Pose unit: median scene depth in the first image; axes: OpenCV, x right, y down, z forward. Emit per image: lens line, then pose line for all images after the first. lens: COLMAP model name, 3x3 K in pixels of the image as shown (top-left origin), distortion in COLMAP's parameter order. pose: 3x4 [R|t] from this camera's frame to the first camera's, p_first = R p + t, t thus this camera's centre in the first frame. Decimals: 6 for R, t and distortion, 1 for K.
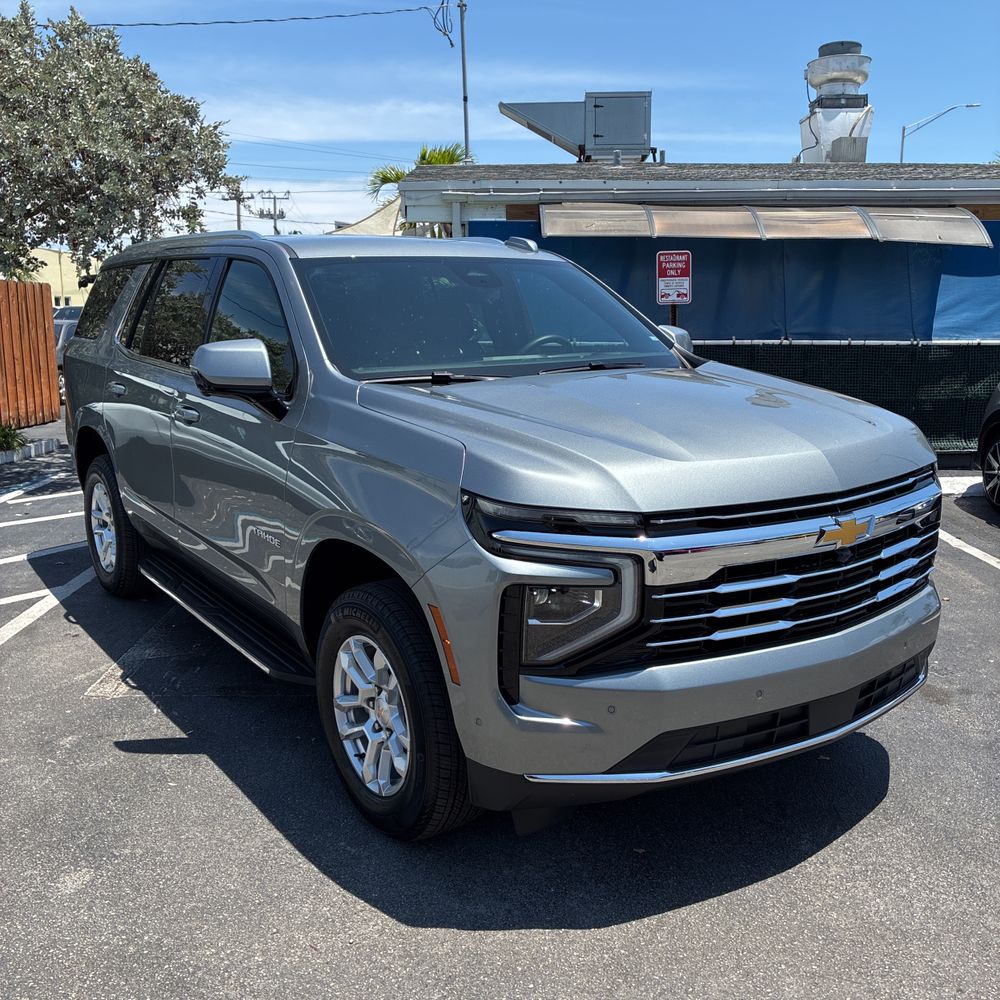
lens RADIAL K [[1009.1, 0, 499.5], [0, 1009.1, 500.8], [0, 0, 1]] dist [0.012690, 0.000000]
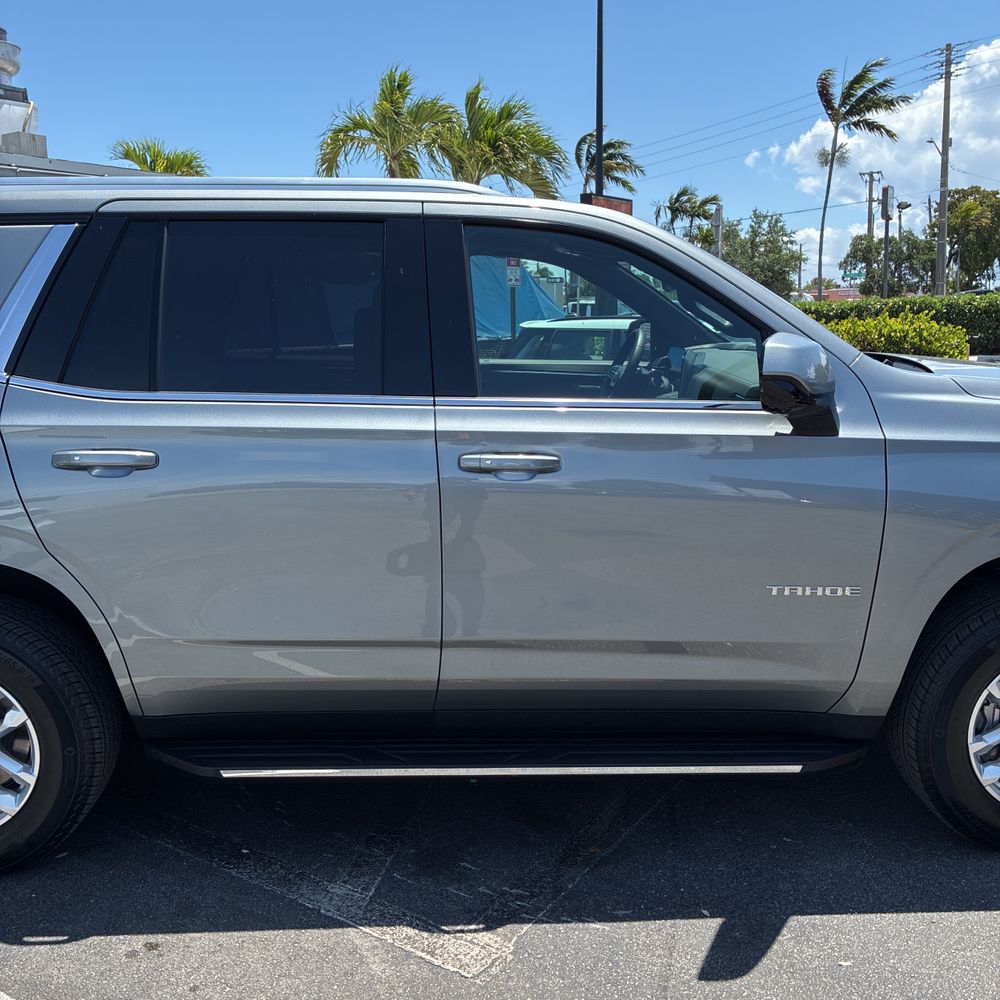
lens RADIAL K [[1009.1, 0, 494.7], [0, 1009.1, 503.0], [0, 0, 1]] dist [0.012690, 0.000000]
pose [[0.548011, -0.161212, 0.820789, -0.222293], [0.174444, 0.981703, 0.076347, -0.029457], [-0.818079, 0.101343, 0.566107, 0.173638]]
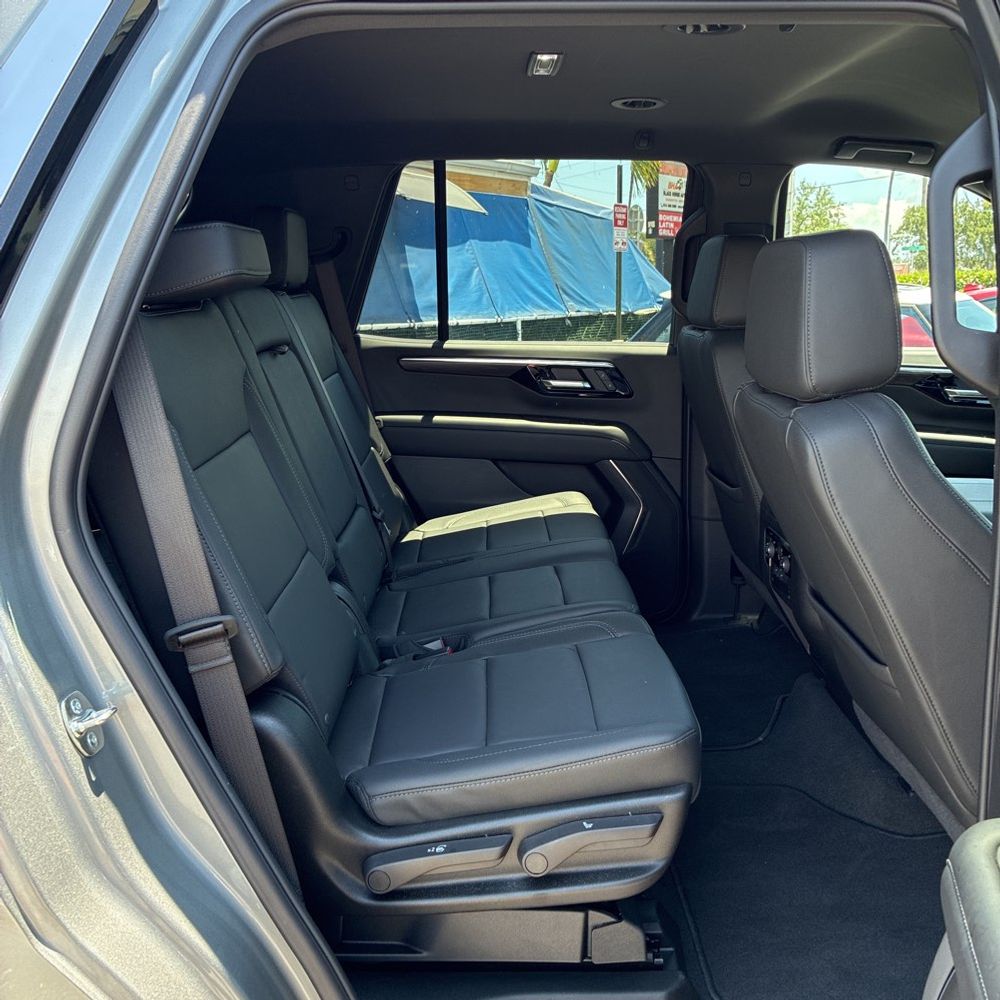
lens RADIAL K [[1009.1, 0, 494.0], [0, 1009.1, 502.1], [0, 0, 1]] dist [0.012690, 0.000000]
pose [[0.574862, -0.175748, 0.799153, -0.147542], [0.171395, 0.980858, 0.092417, -0.046190], [-0.800098, 0.083844, 0.593981, 0.273762]]
